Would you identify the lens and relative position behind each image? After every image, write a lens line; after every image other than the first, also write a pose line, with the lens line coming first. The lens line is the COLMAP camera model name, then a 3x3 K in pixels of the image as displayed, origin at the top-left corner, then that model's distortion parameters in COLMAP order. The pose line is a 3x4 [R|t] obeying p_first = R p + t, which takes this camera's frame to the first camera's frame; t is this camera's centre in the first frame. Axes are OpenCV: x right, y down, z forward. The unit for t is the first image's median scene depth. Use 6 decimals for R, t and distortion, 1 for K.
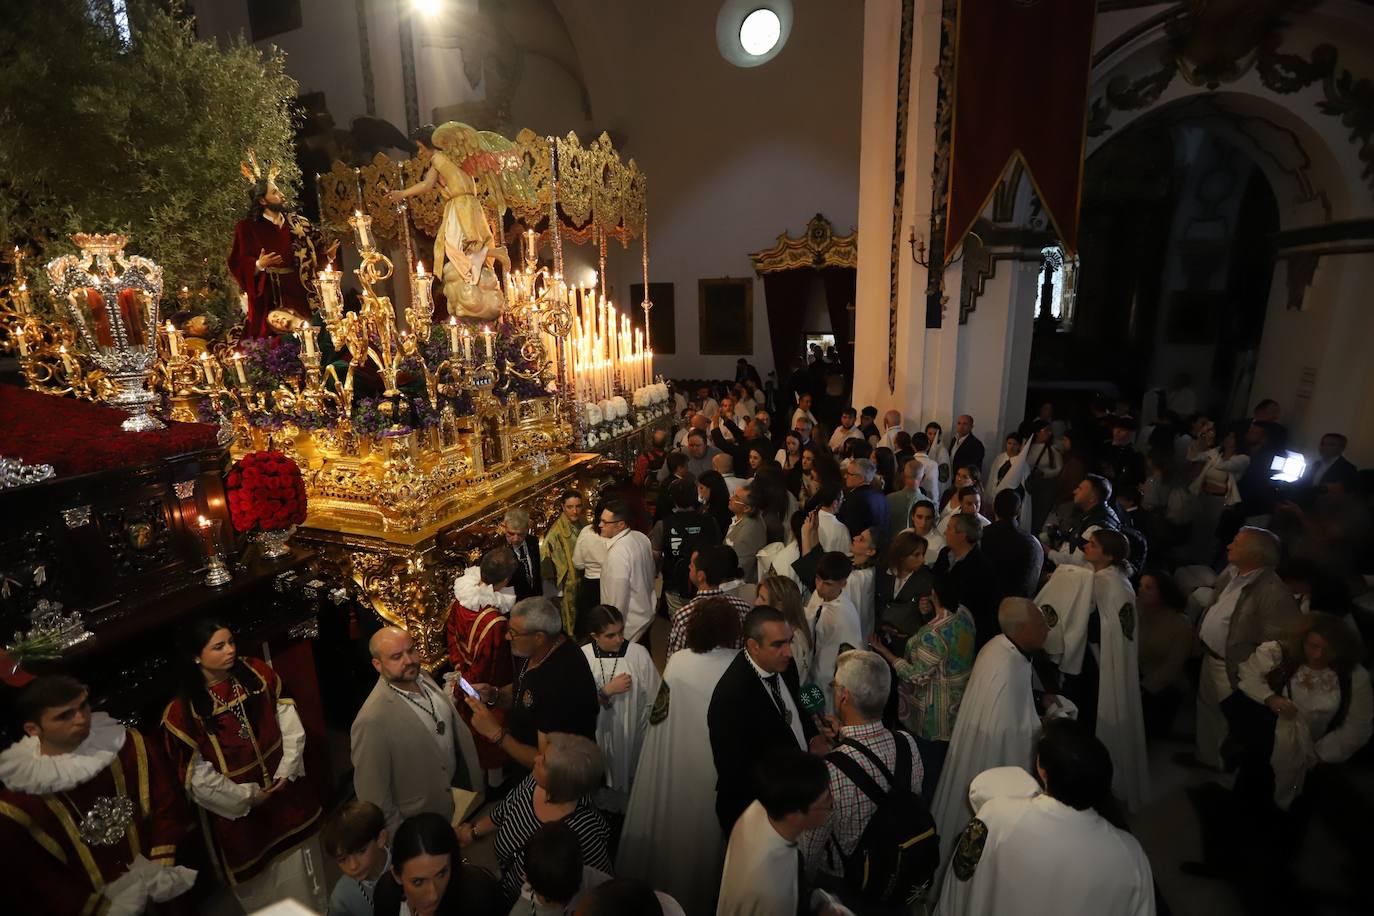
lens RADIAL K [[622.3, 0, 683.7], [0, 622.3, 459.5], [0, 0, 1]] dist [-0.049616, 0.018979]
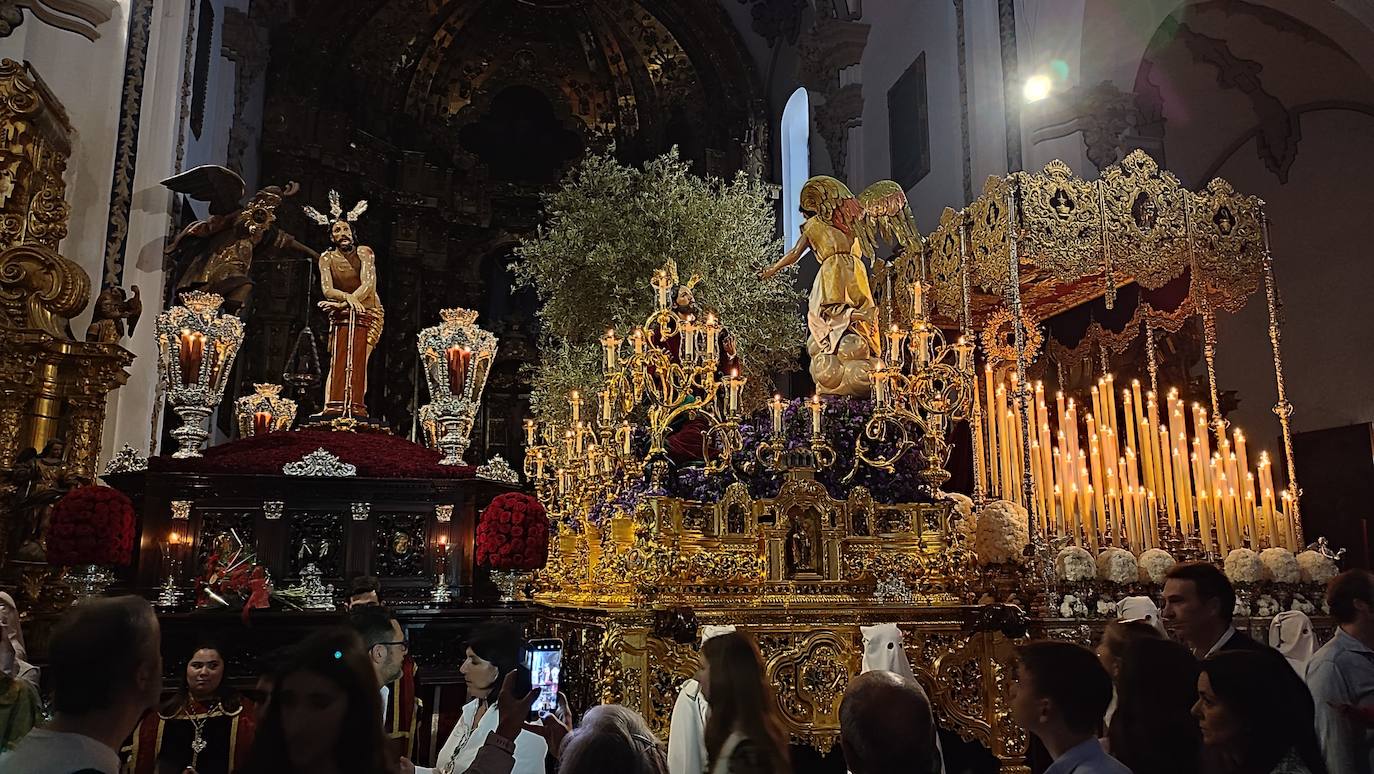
lens RADIAL K [[998.1, 0, 686.3], [0, 998.1, 379.6], [0, 0, 1]] dist [0.049578, -0.048172]
pose [[0.588288, -0.145899, -0.795381, 0.551545], [-0.204494, 0.924778, -0.320886, 0.191998], [0.782368, 0.351424, 0.514200, 0.195875]]
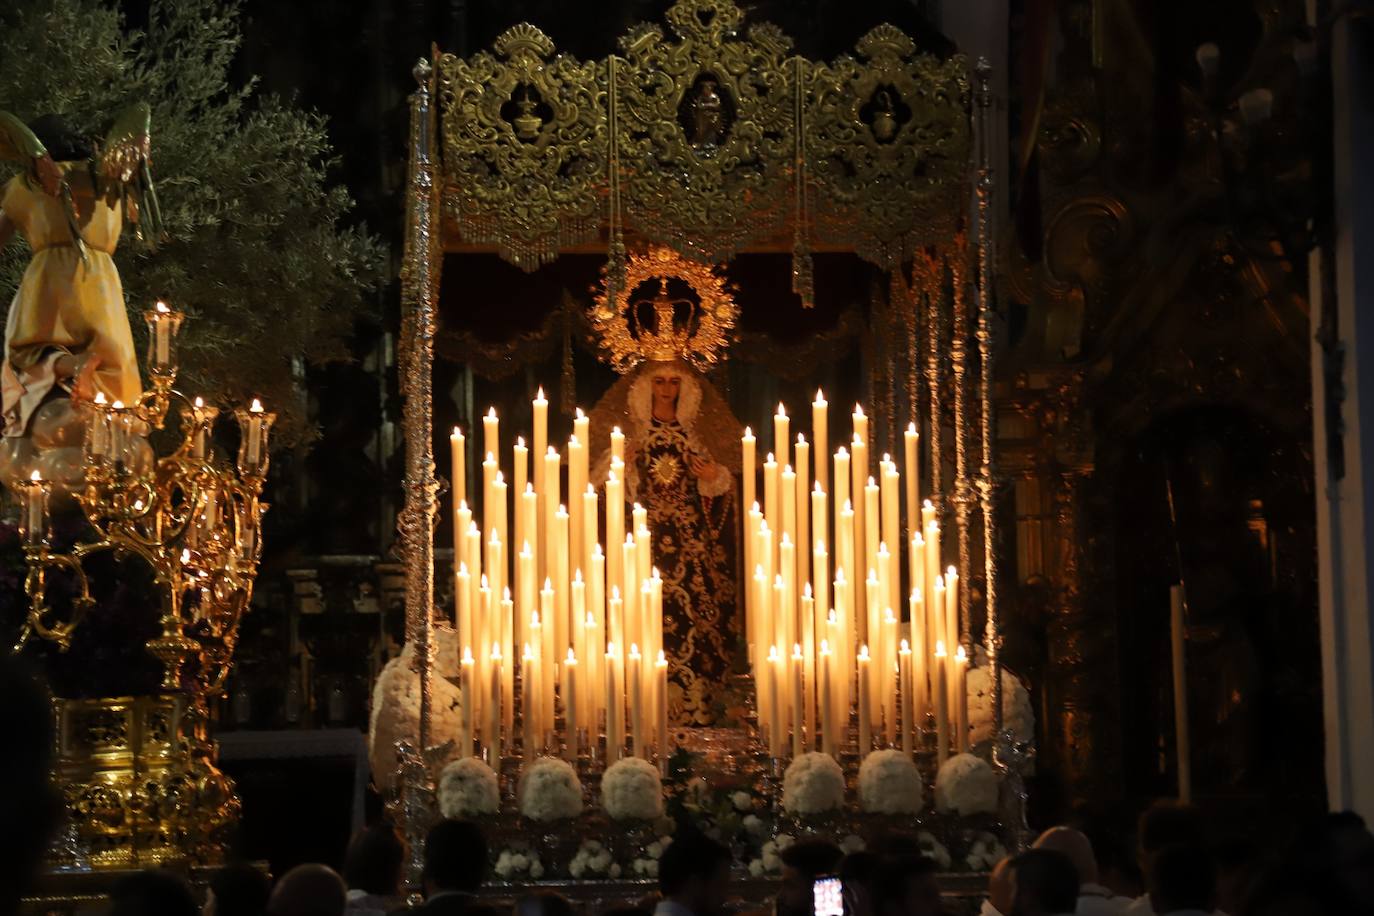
lens RADIAL K [[3869.8, 0, 687.0], [0, 3869.8, 458.0], [0, 0, 1]] dist [0.659270, -0.483162]
pose [[0.449823, -0.076338, -0.889849, 2.356264], [-0.208359, 0.959878, -0.187672, 0.165143], [0.868473, 0.269827, 0.415869, 0.220673]]
